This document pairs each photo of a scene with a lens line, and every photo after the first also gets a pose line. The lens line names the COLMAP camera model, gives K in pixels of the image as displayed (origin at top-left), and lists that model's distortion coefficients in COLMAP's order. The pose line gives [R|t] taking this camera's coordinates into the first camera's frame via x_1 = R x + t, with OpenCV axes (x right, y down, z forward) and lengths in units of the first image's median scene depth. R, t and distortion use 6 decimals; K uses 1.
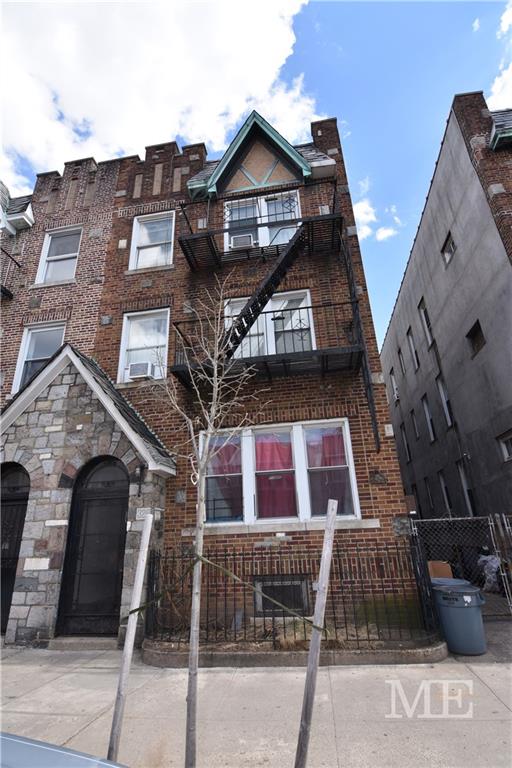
lens RADIAL K [[376.7, 0, 257.8], [0, 376.7, 383.0], [0, 0, 1]] dist [-0.014958, -0.003503]
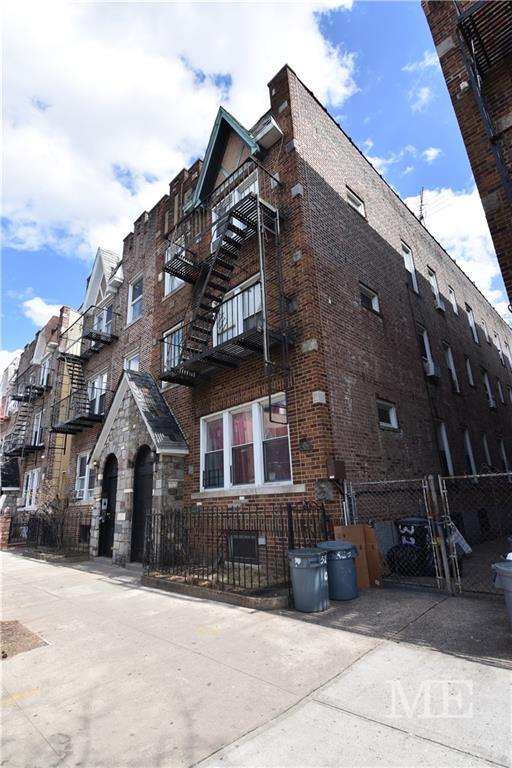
lens RADIAL K [[376.7, 0, 257.2], [0, 376.7, 383.6], [0, 0, 1]] dist [-0.014958, -0.003503]
pose [[0.804093, -0.174186, -0.568414, 0.833518], [0.237273, 0.970692, 0.038192, 0.016143], [0.545103, -0.165579, 0.821856, 0.103242]]
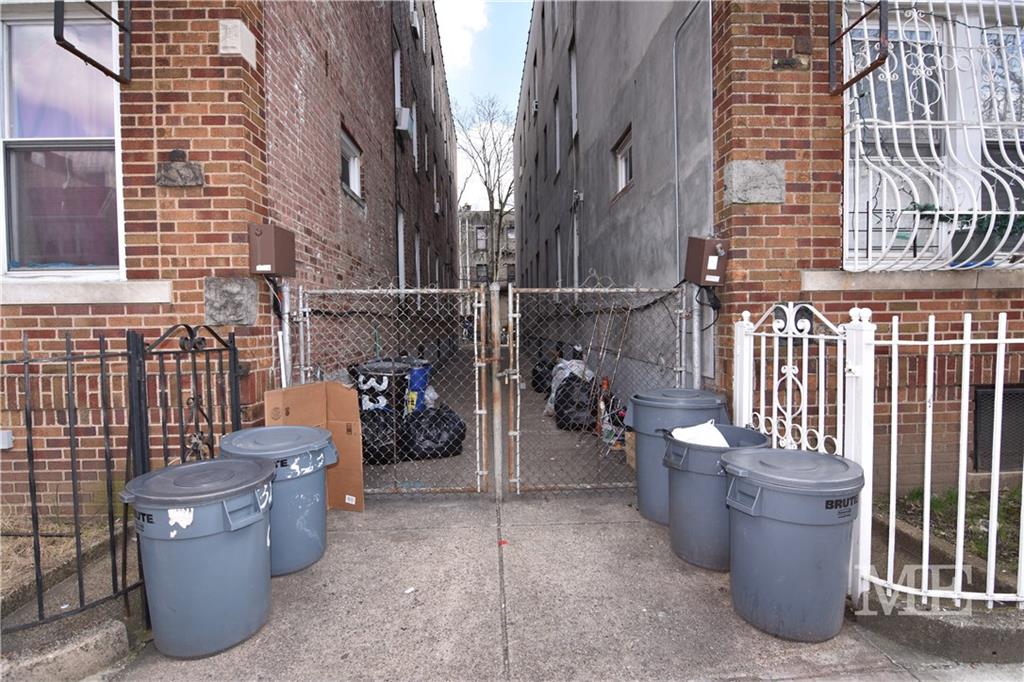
lens RADIAL K [[502.2, 0, 508.6], [0, 502.2, 340.4], [0, 0, 1]] dist [-0.014958, -0.003503]
pose [[0.979745, 0.016939, 0.199531, 0.534009], [-0.097318, 0.911110, 0.400510, 0.178811], [-0.175010, -0.411816, 0.894304, 0.458393]]
